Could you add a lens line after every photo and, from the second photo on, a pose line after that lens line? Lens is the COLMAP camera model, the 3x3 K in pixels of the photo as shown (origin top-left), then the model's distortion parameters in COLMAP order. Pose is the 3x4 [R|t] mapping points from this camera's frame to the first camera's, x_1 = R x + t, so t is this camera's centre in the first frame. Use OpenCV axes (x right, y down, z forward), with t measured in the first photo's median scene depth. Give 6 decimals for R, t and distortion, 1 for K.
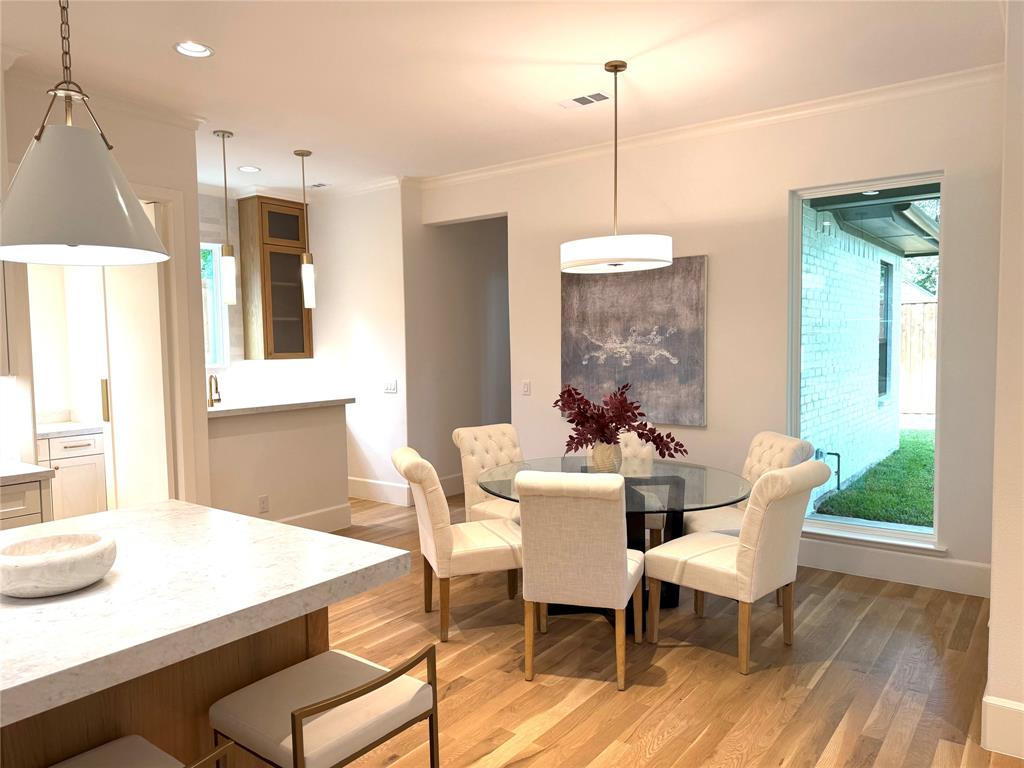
lens RADIAL K [[704.5, 0, 512.0], [0, 704.5, 384.0], [0, 0, 1]] dist [0.056647, -0.052800]
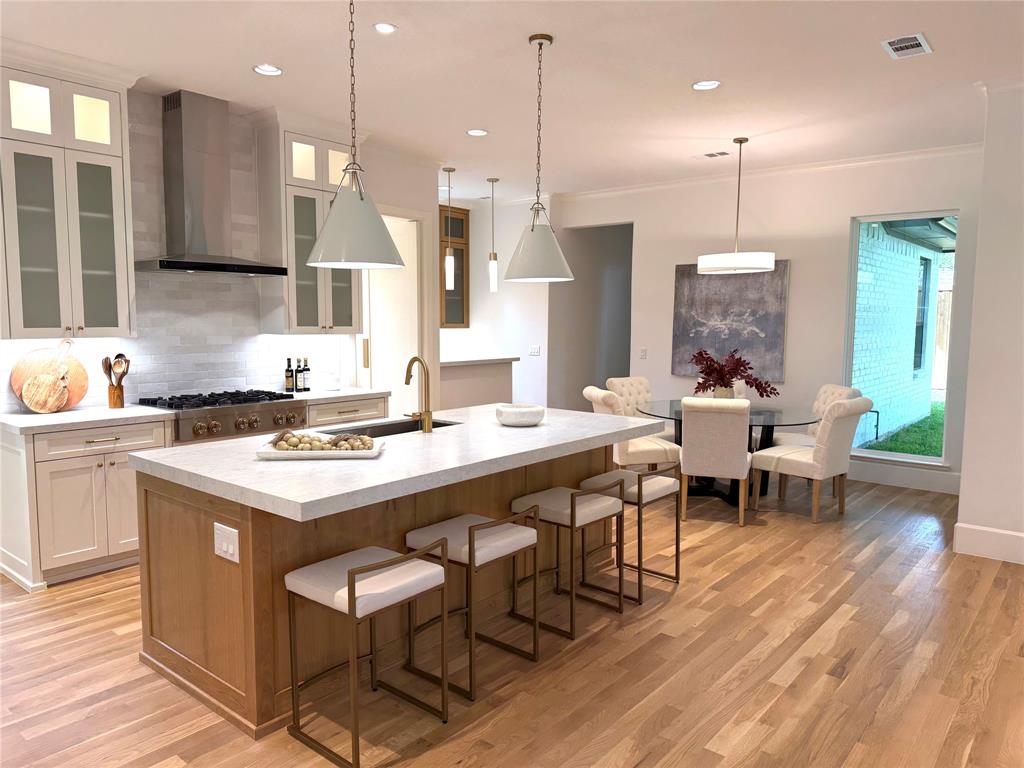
lens RADIAL K [[725.0, 0, 496.8], [0, 725.0, 388.2], [0, 0, 1]] dist [0.004553, -0.001275]
pose [[0.998228, 0.025512, -0.053750, -0.224303], [-0.023430, 0.998964, 0.039020, 0.030436], [0.054689, -0.037692, 0.997792, -0.485467]]
